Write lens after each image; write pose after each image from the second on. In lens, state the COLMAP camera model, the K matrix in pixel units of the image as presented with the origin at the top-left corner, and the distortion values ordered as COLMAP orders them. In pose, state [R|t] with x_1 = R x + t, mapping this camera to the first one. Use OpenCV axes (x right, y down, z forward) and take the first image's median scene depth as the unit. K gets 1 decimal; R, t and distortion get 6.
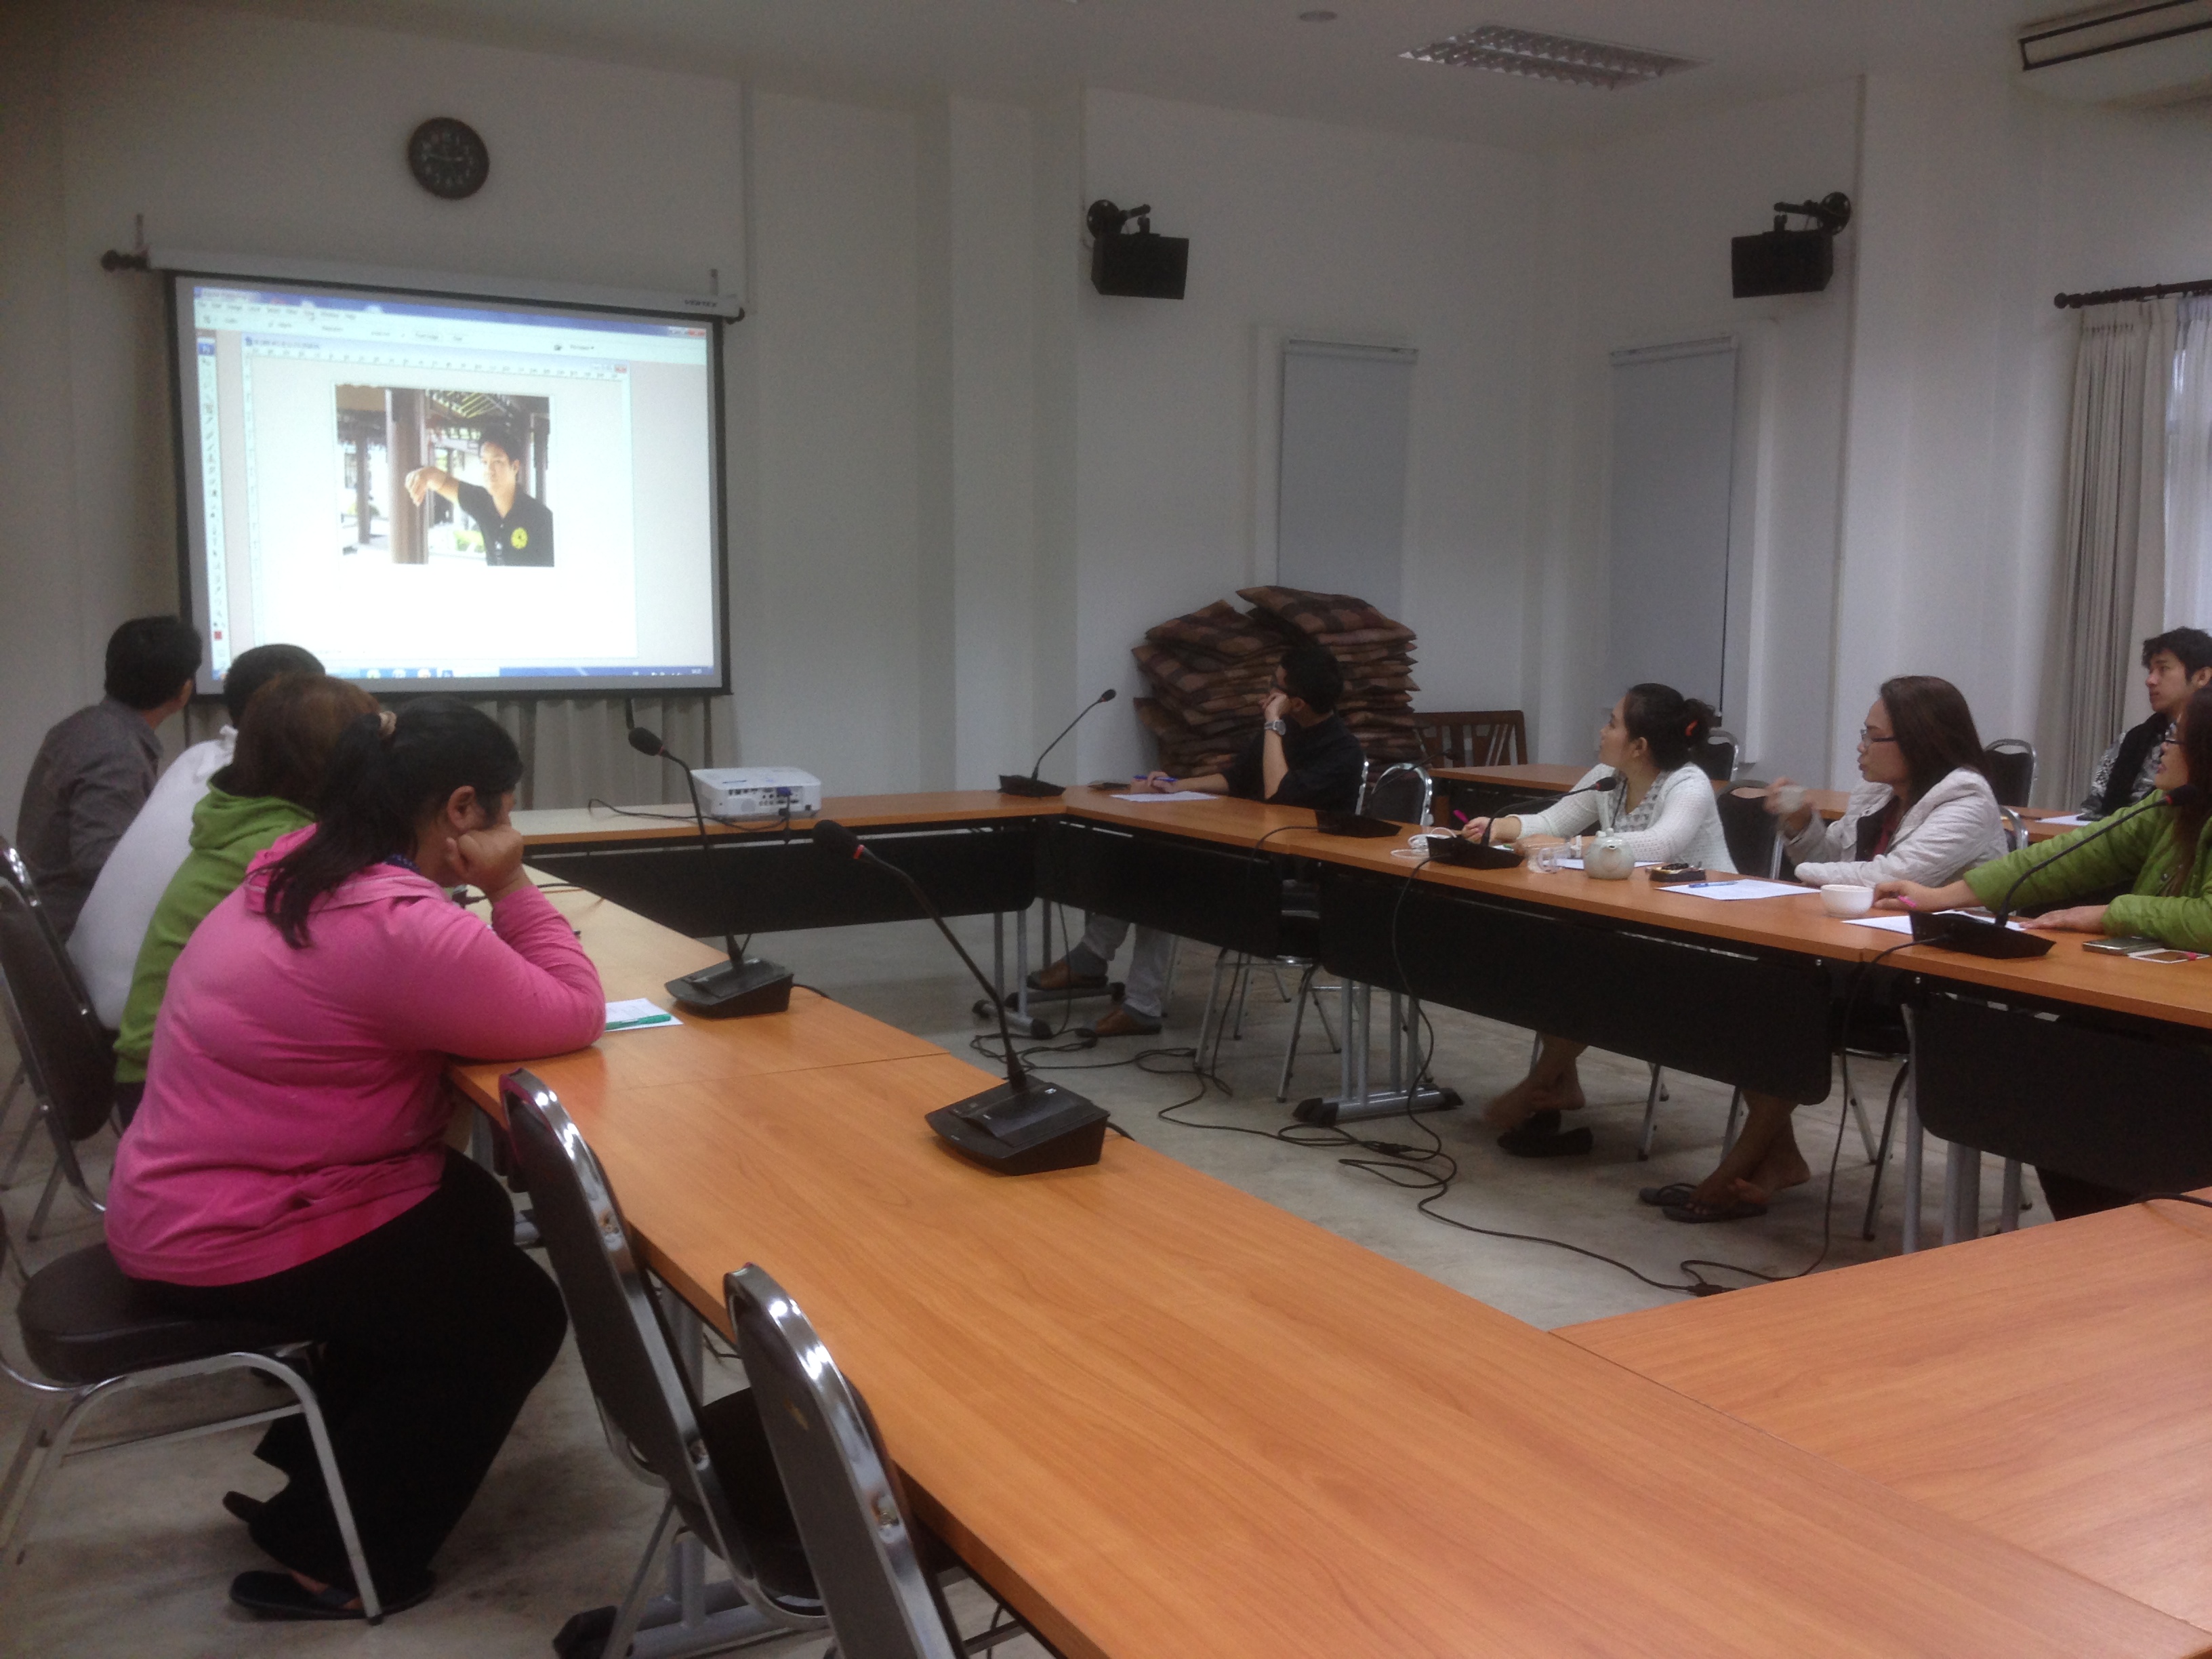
lens RADIAL K [[2032.1, 0, 1105.6], [0, 2032.1, 830.0], [0, 0, 1]] dist [0.118131, -0.213109]
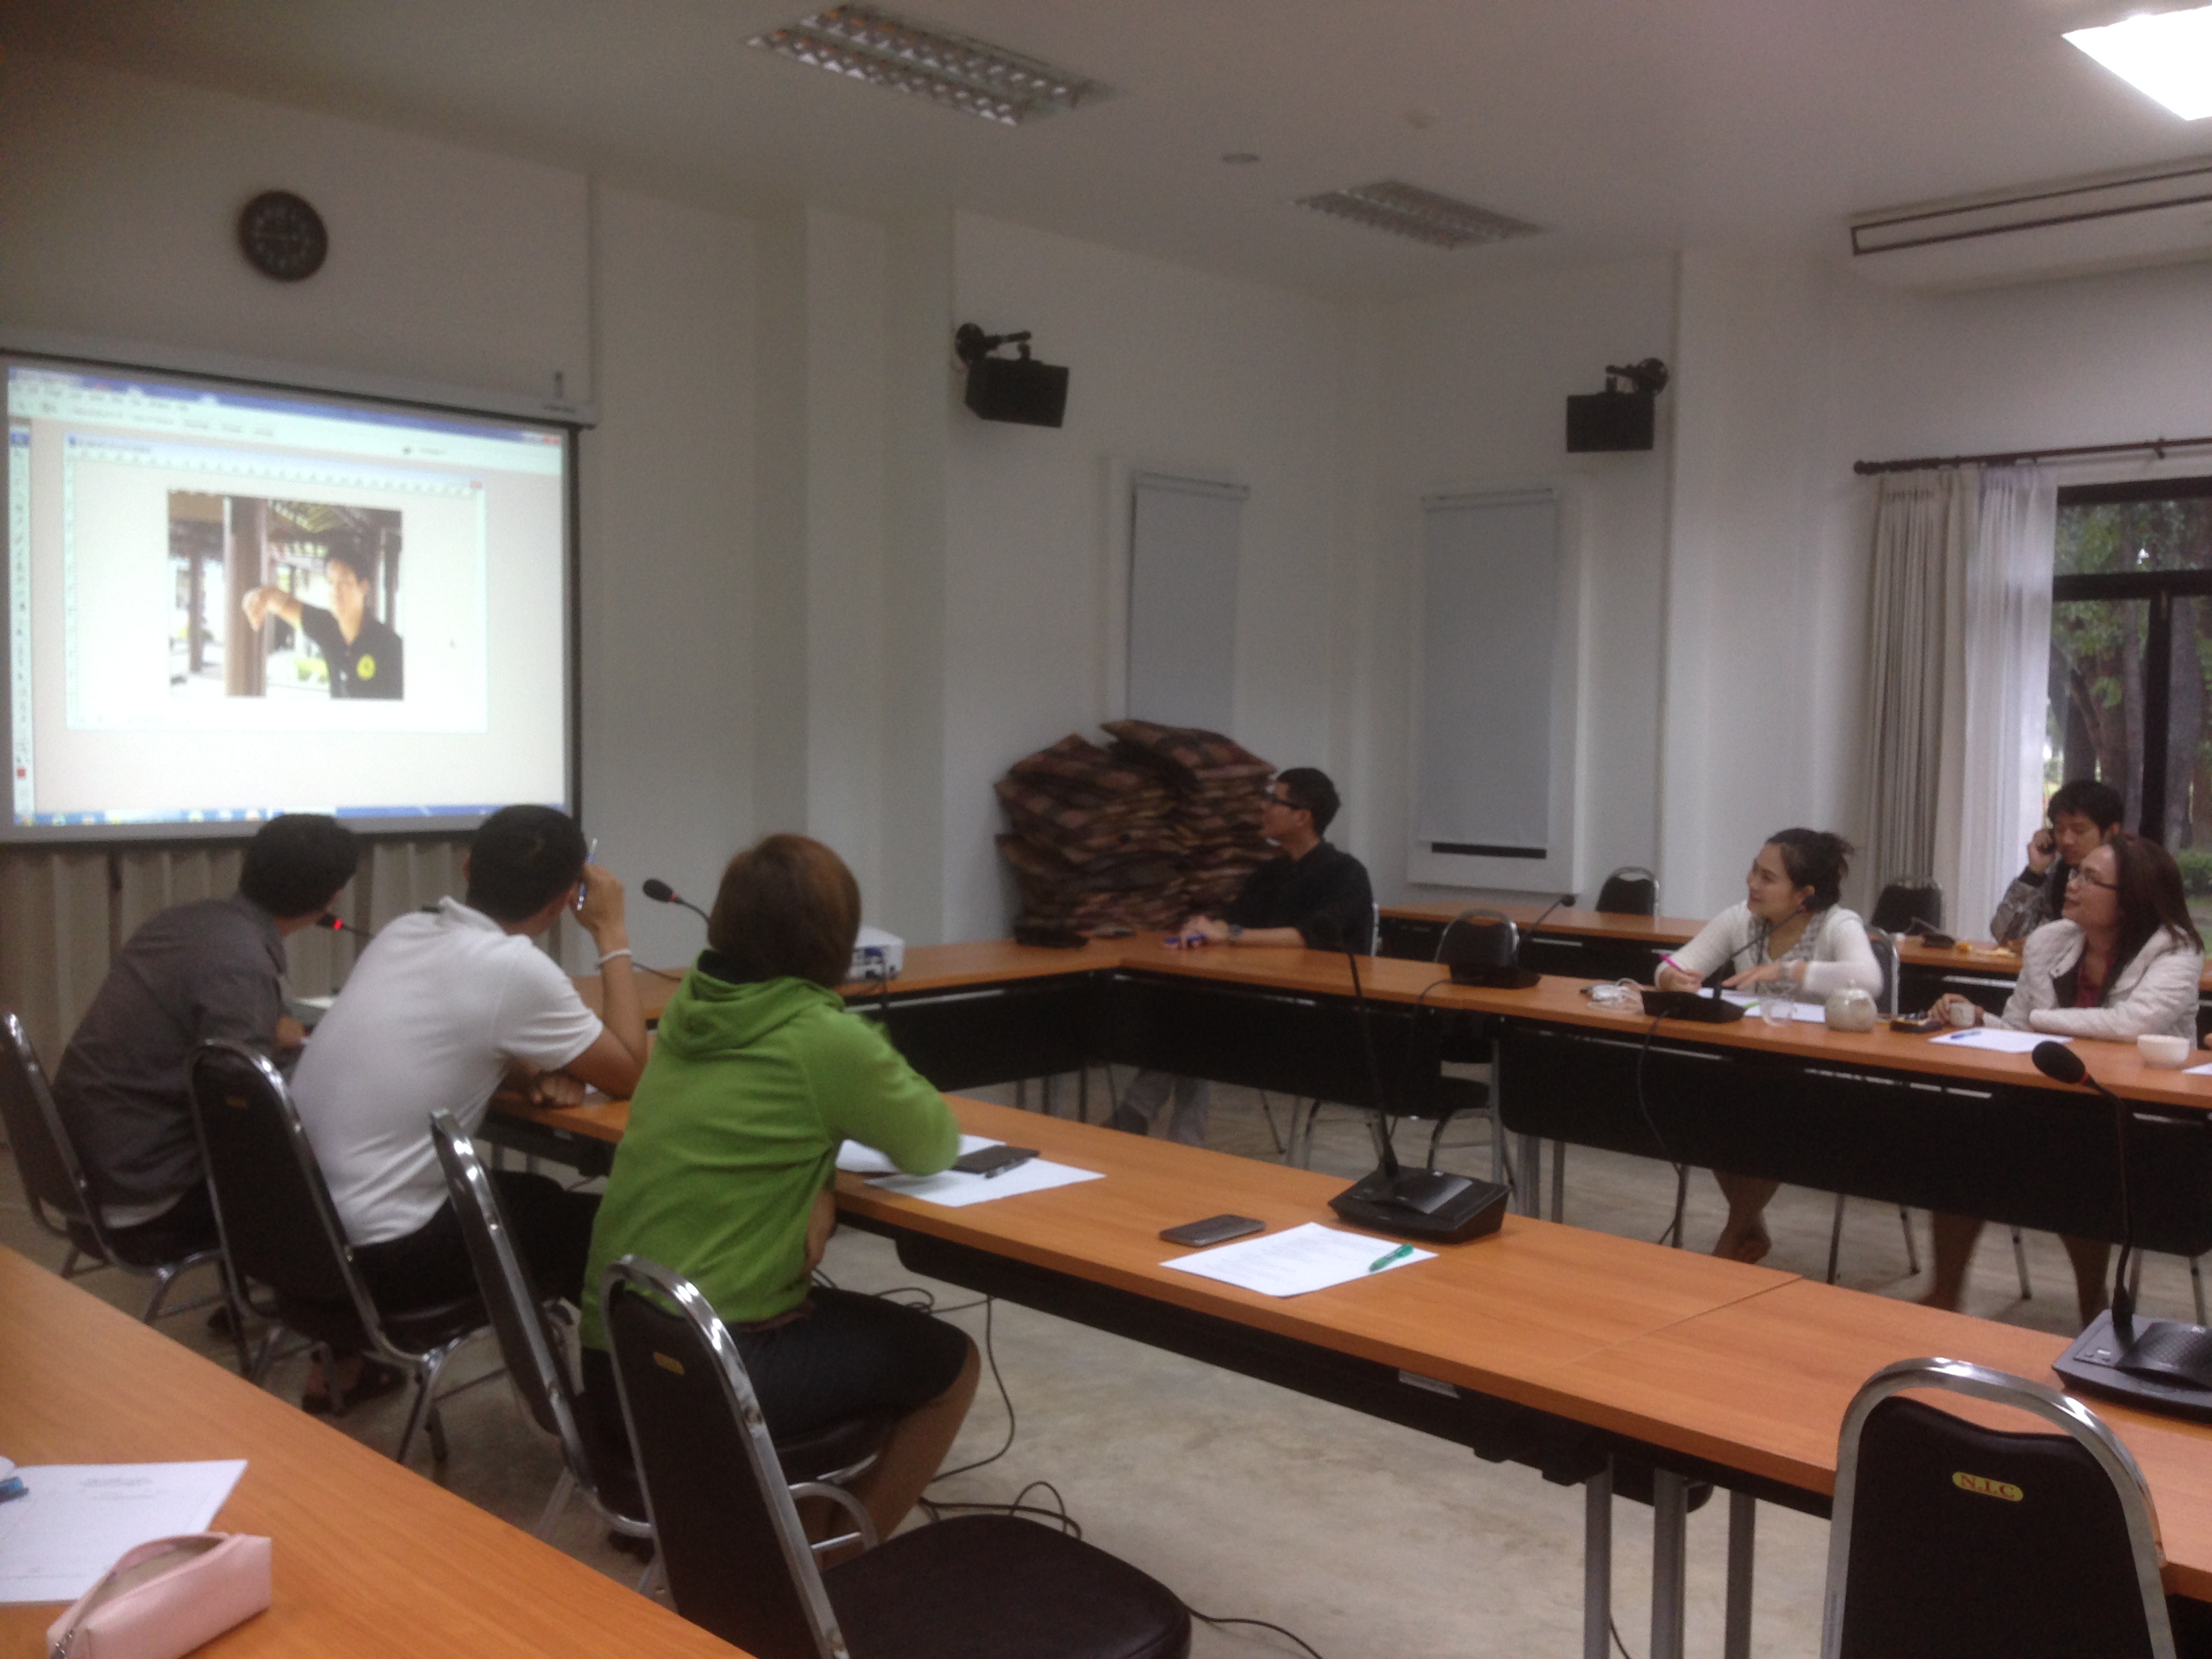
lens RADIAL K [[2043.6, 0, 1100.6], [0, 2043.6, 827.9], [0, 0, 1]] dist [0.124395, -0.252263]
pose [[0.967222, -0.004670, 0.253890, -0.213958], [0.019687, 0.998201, -0.056640, -0.014492], [-0.253168, 0.059781, 0.965573, 0.066575]]
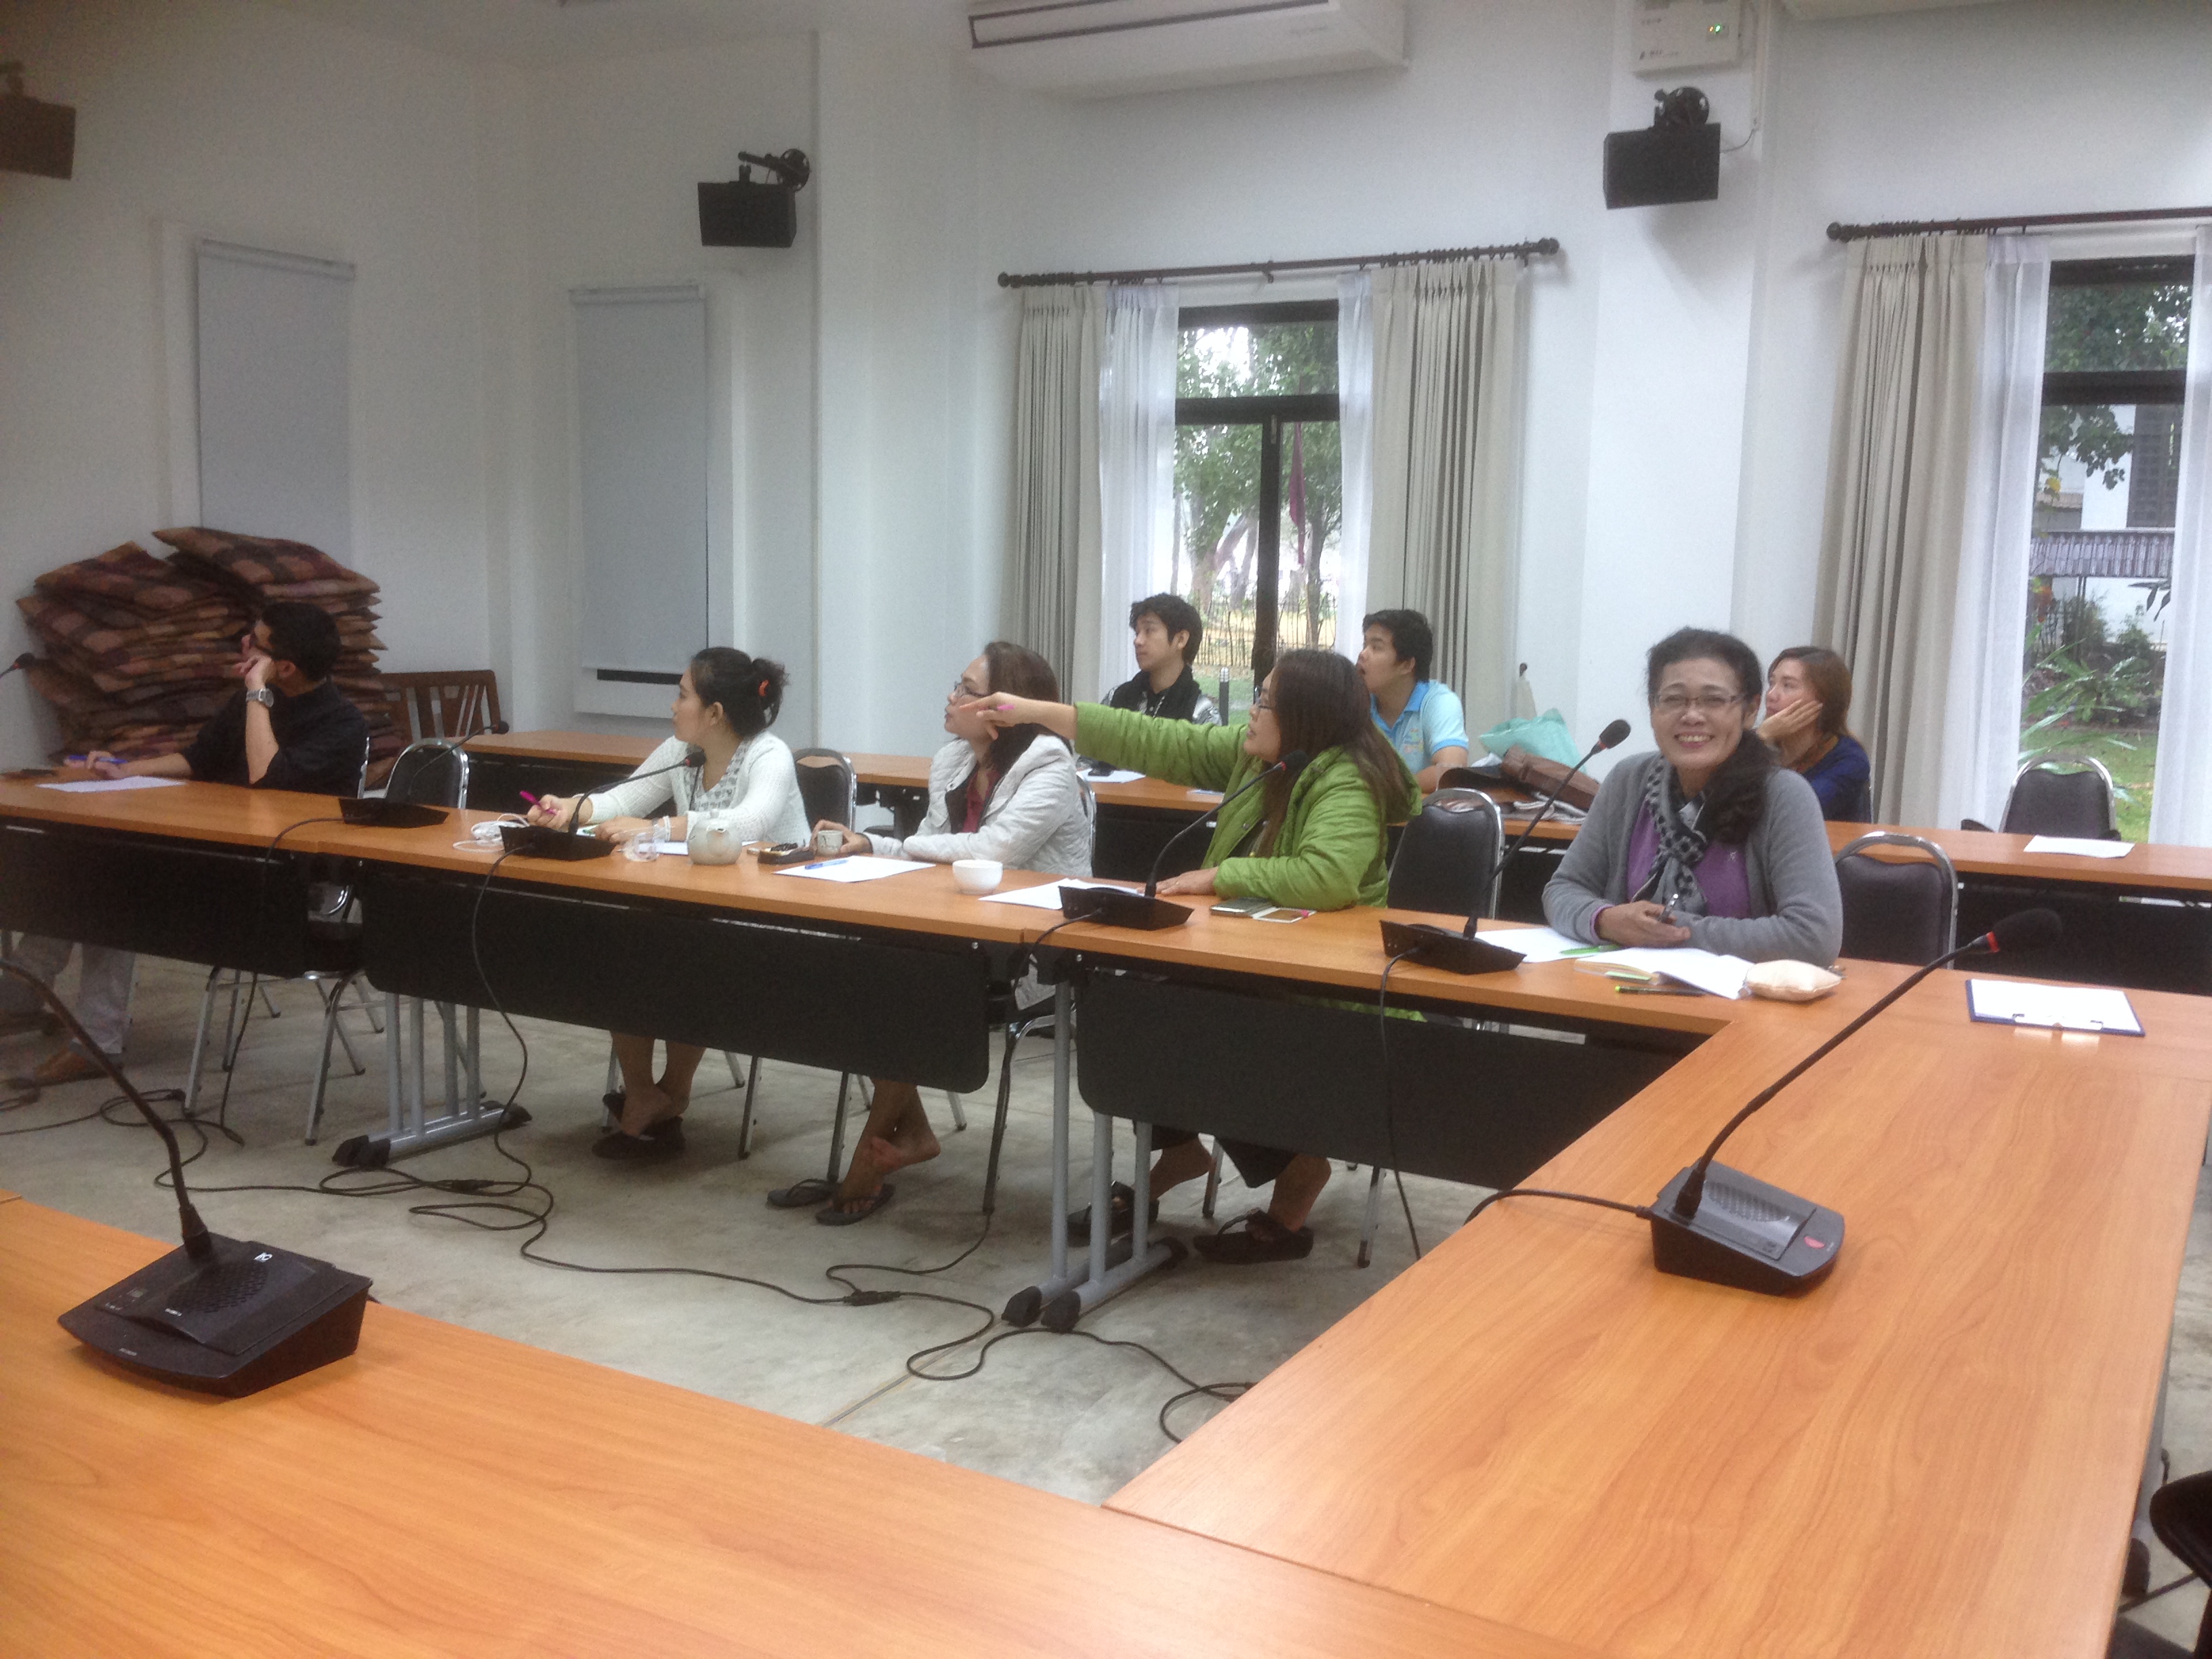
lens RADIAL K [[2032.1, 0, 1105.6], [0, 2032.1, 830.0], [0, 0, 1]] dist [0.118131, -0.213109]
pose [[0.862755, -0.050746, 0.503069, -0.036987], [0.038470, 0.998655, 0.034763, -0.009682], [-0.504157, -0.010639, 0.863547, 0.069231]]
